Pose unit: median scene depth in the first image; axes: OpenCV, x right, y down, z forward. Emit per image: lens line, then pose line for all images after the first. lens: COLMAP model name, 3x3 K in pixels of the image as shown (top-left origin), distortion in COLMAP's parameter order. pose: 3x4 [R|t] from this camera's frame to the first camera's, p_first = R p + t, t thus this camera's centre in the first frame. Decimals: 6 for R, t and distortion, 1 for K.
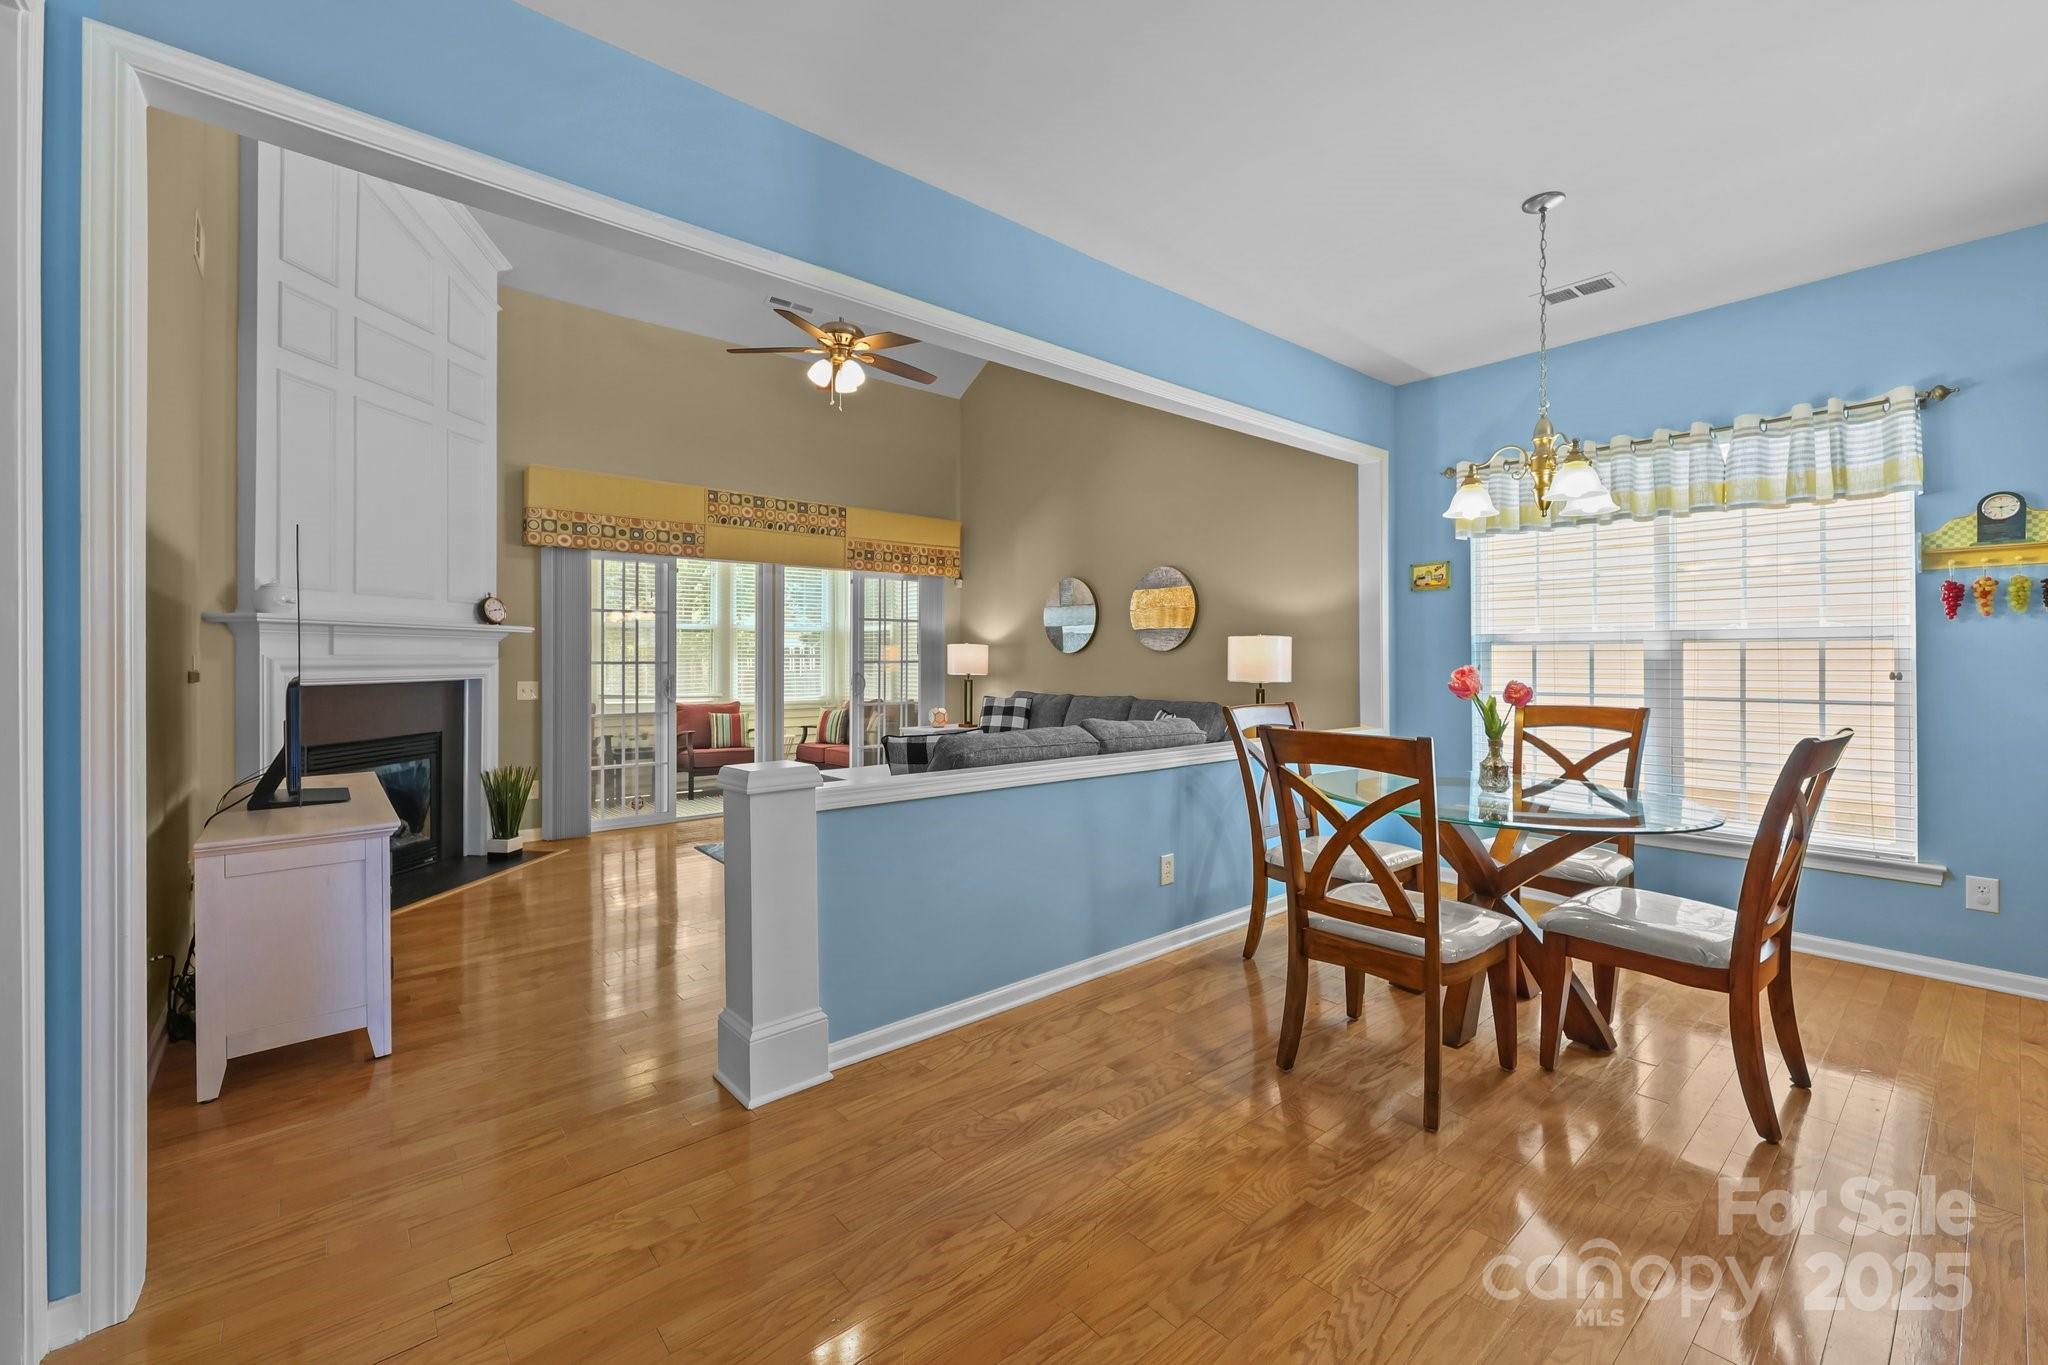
lens RADIAL K [[839.9, 0, 1019.8], [0, 839.9, 656.6], [0, 0, 1]] dist [0.000138, 0.000454]
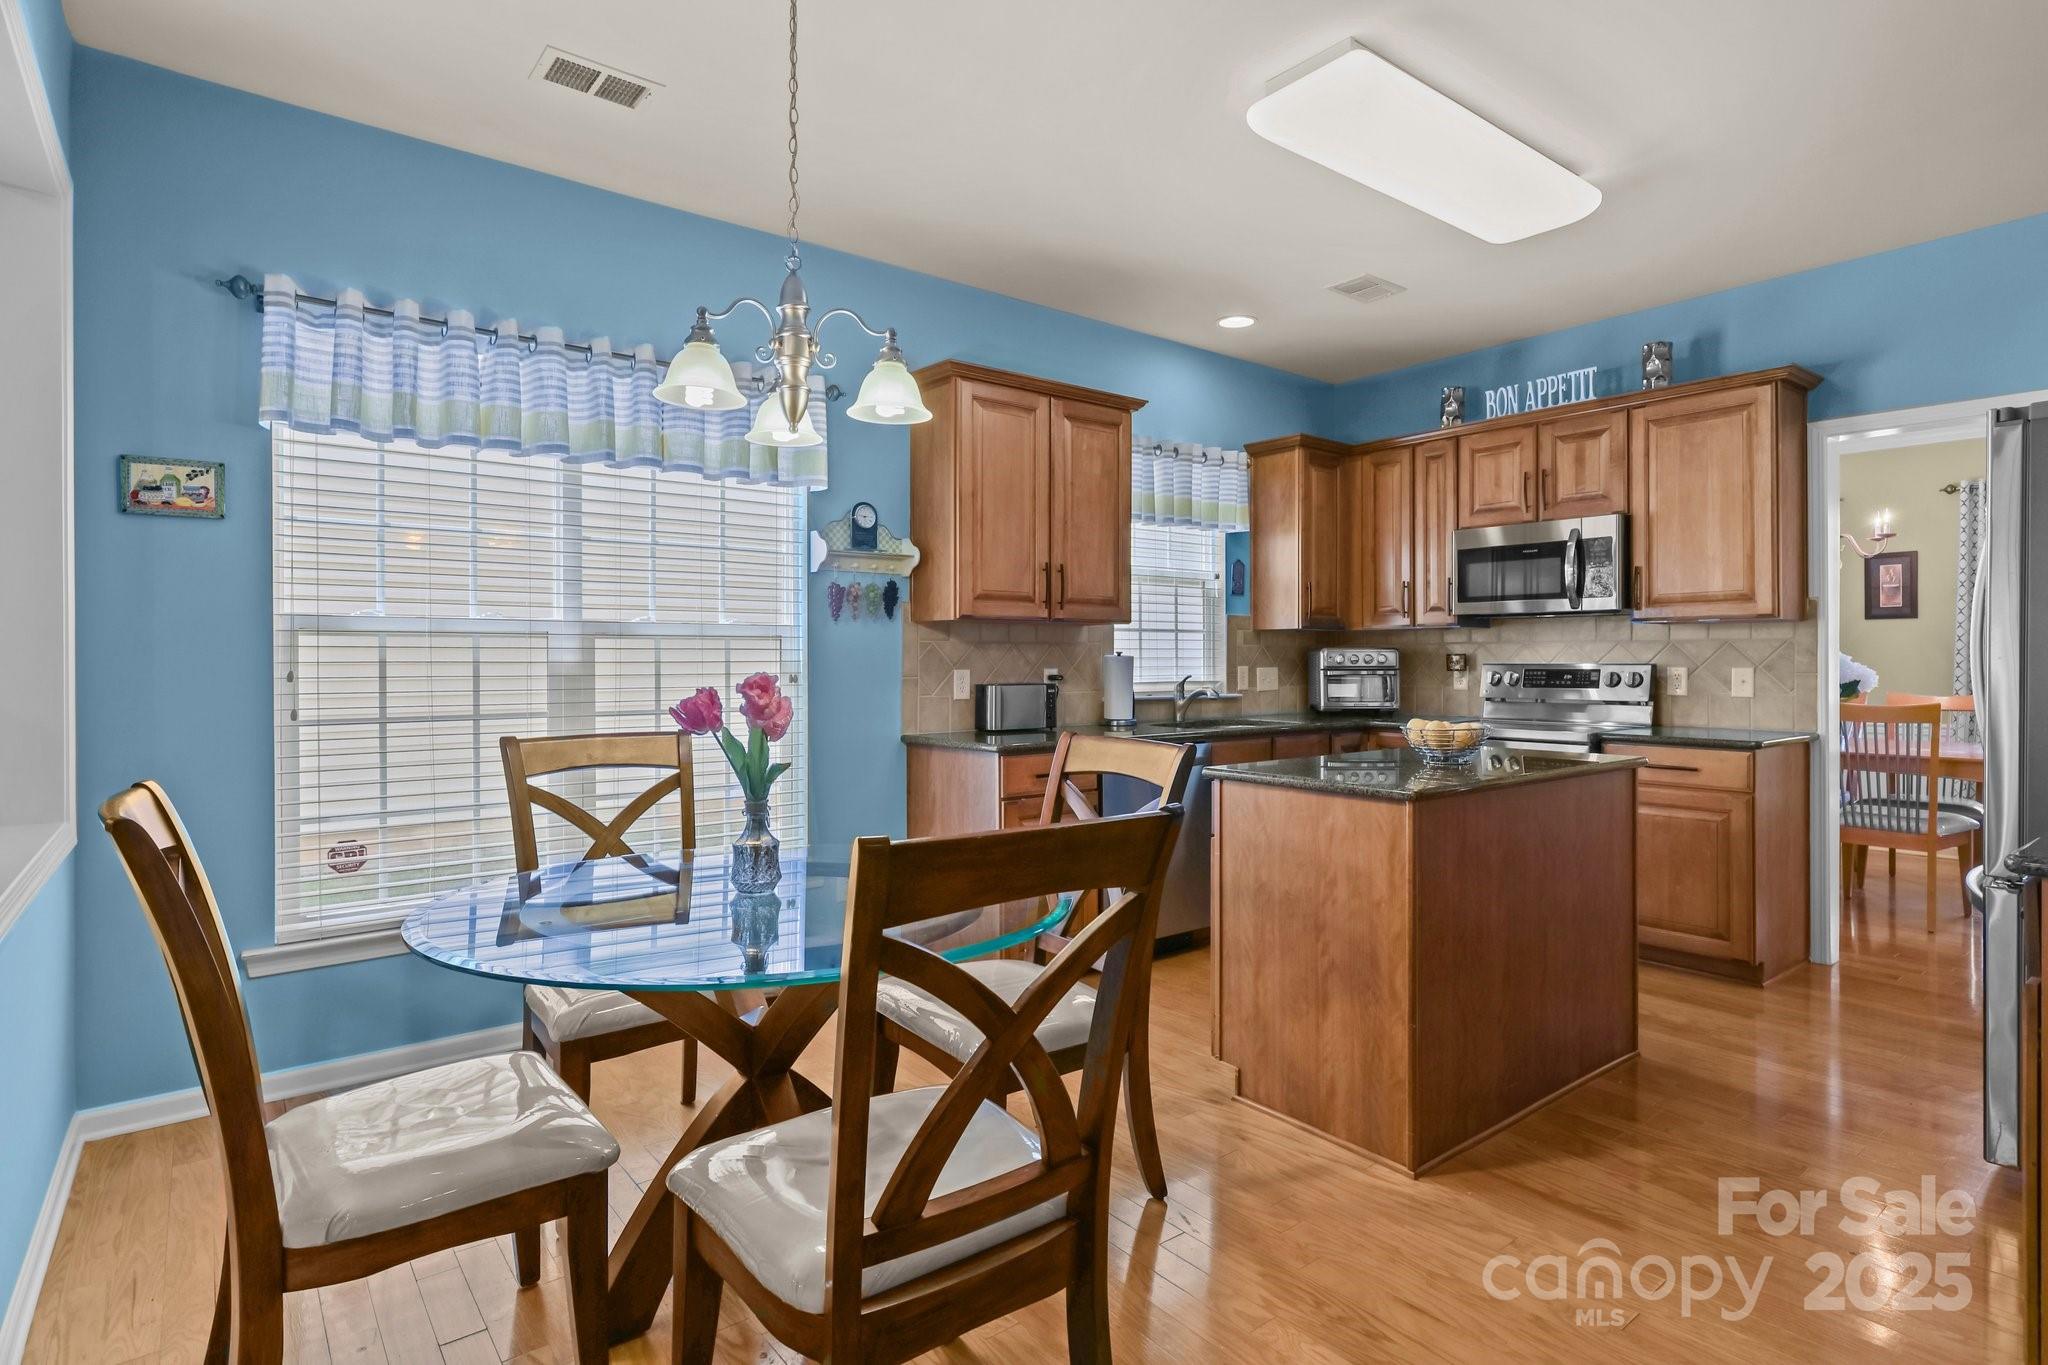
lens RADIAL K [[1045.1, 0, 1022.4], [0, 1045.1, 659.8], [0, 0, 1]] dist [0.000059, -0.000205]
pose [[0.033074, 0.001027, 0.999452, -0.074144], [-0.002426, 0.999997, -0.000947, 0.001511], [-0.999450, -0.002393, 0.033076, 0.407762]]
